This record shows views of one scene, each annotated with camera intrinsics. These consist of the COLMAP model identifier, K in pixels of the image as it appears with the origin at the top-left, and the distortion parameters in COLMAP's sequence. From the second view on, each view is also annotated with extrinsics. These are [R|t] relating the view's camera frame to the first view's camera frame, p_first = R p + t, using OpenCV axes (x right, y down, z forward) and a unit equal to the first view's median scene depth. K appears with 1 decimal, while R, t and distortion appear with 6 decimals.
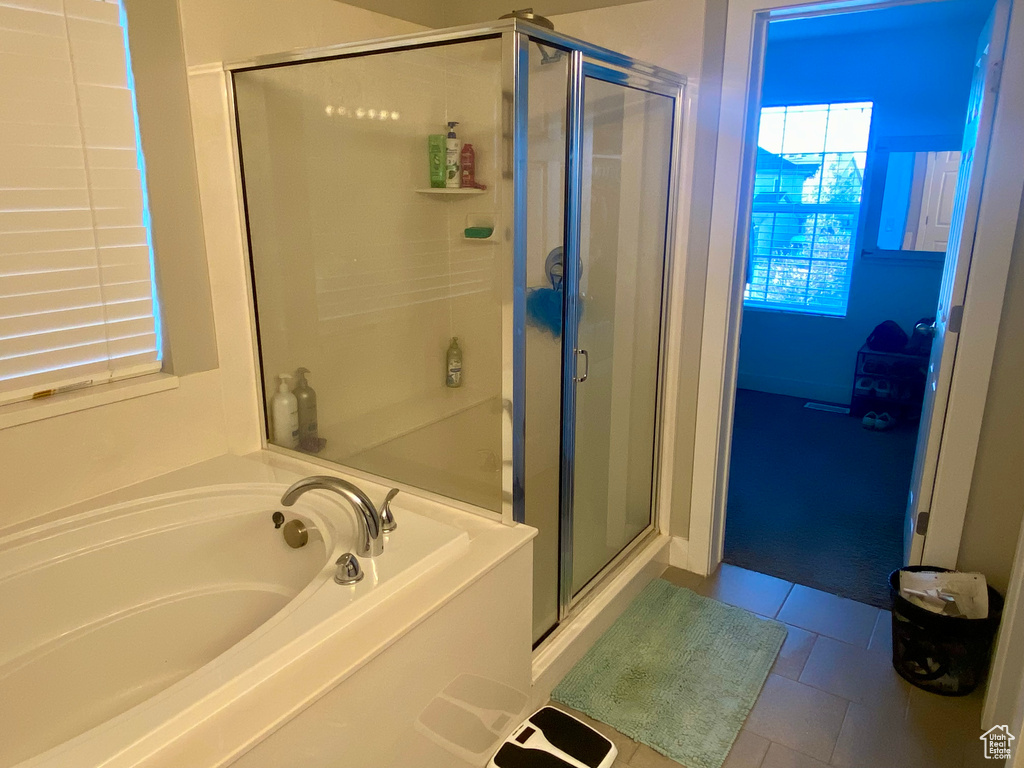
lens RADIAL K [[710.3, 0, 513.7], [0, 710.3, 381.0], [0, 0, 1]] dist [0.030800, -0.002136]
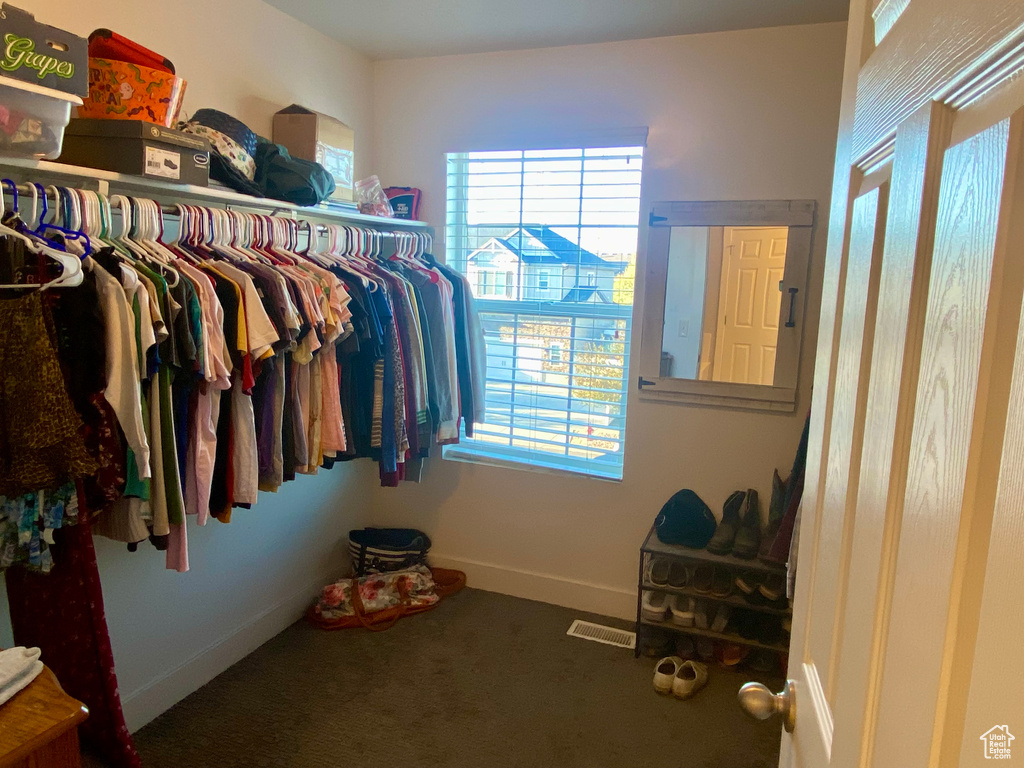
lens RADIAL K [[710.3, 0, 513.7], [0, 710.3, 381.0], [0, 0, 1]] dist [0.030800, -0.002136]
pose [[0.975134, 0.000715, 0.221616, 0.246167], [0.025886, 0.992782, -0.117103, -0.111910], [-0.220100, 0.119928, 0.968077, 0.433038]]
